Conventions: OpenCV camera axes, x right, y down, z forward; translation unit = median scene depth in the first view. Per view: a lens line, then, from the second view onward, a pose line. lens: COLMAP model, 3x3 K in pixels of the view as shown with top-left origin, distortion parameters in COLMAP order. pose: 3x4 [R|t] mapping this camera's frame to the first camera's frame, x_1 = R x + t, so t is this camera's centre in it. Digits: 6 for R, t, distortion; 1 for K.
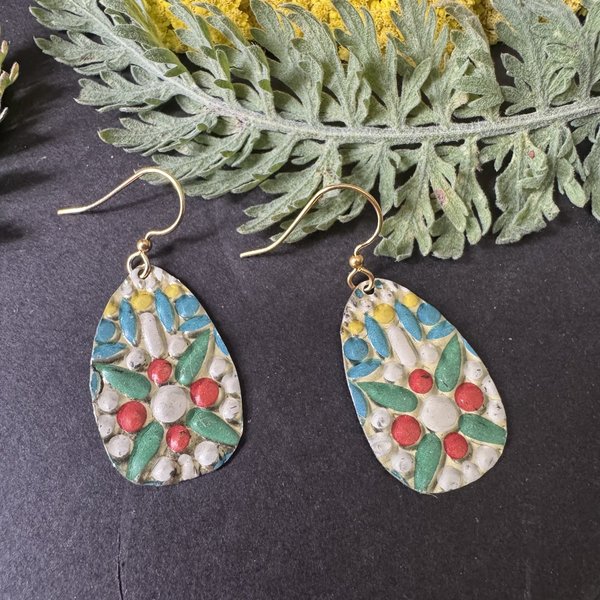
lens RADIAL K [[557.0, 0, 303.9], [0, 557.0, 283.3], [0, 0, 1]] dist [-0.002457, 0.000964]
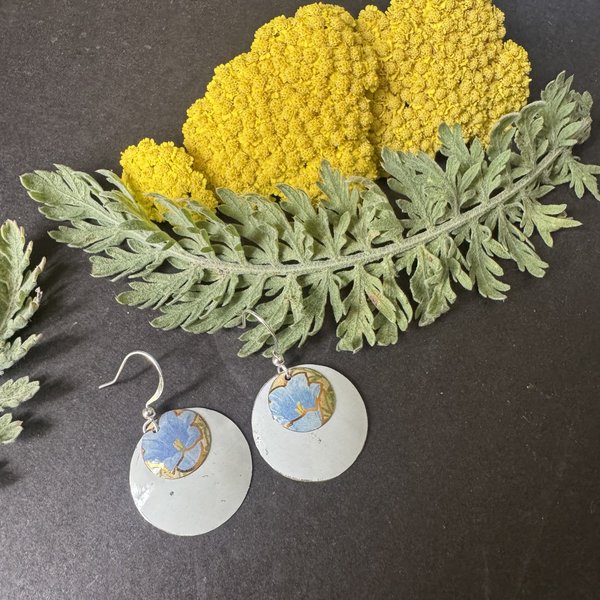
lens RADIAL K [[557.0, 0, 303.9], [0, 557.0, 283.3], [0, 0, 1]] dist [-0.002457, 0.000964]
pose [[0.976562, -0.179554, 0.118688, -0.087165], [0.188571, 0.979589, -0.069613, -0.133702], [-0.103766, 0.090362, 0.990488, -0.374419]]
